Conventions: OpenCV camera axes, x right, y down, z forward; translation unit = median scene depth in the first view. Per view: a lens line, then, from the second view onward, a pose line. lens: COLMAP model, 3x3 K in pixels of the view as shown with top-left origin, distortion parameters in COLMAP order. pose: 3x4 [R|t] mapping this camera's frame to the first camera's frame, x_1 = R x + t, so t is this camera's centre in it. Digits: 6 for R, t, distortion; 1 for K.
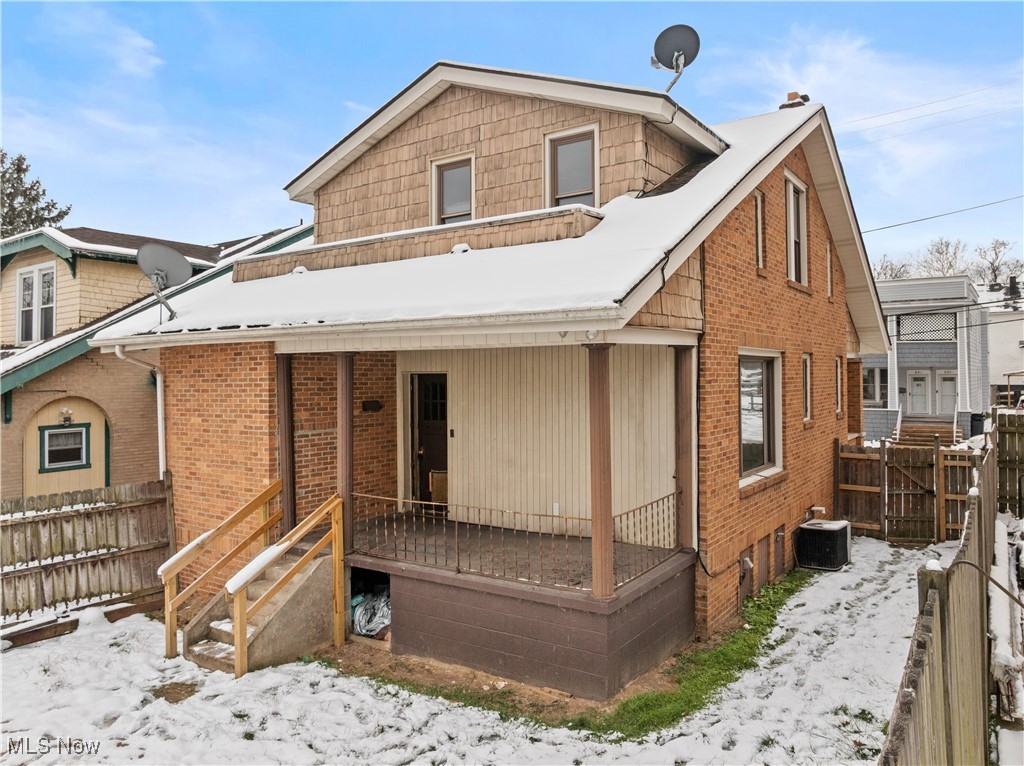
lens RADIAL K [[725.0, 0, 514.8], [0, 725.0, 371.2], [0, 0, 1]] dist [-0.043524, 0.007938]
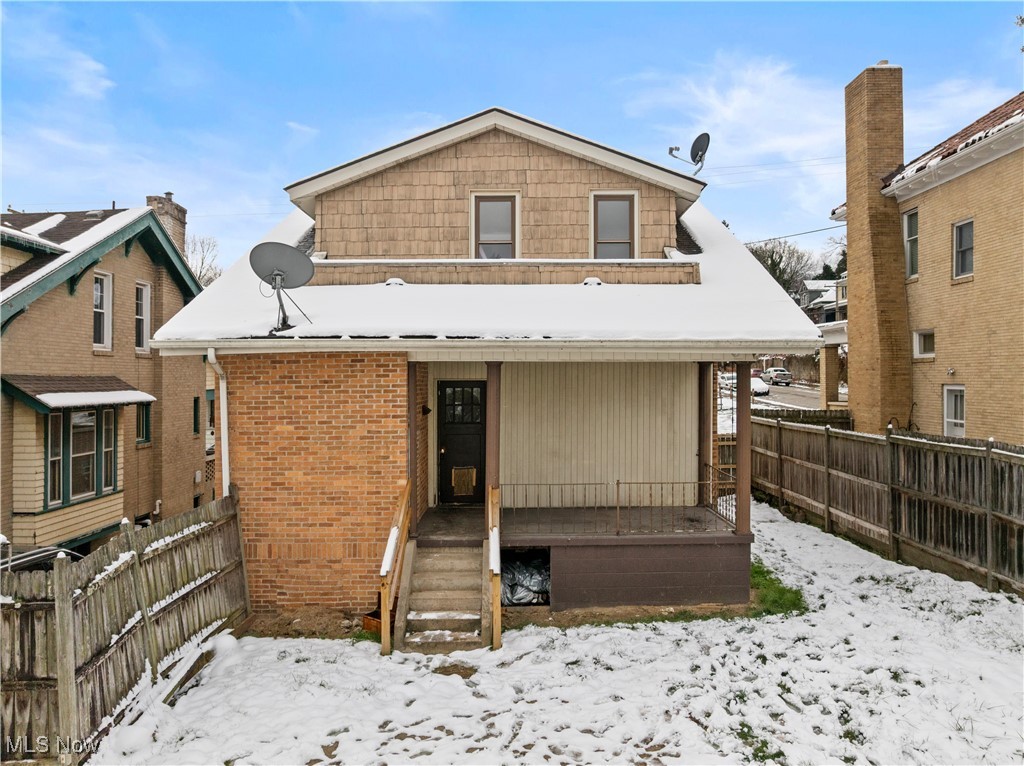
lens RADIAL K [[732.3, 0, 512.0], [0, 732.3, 383.0], [0, 0, 1]] dist [-0.038325, -0.002441]
pose [[0.828308, 0.001335, 0.560271, -0.795632], [-0.005548, 0.999968, 0.005821, 0.000352], [-0.560246, -0.007930, 0.828289, 0.023696]]
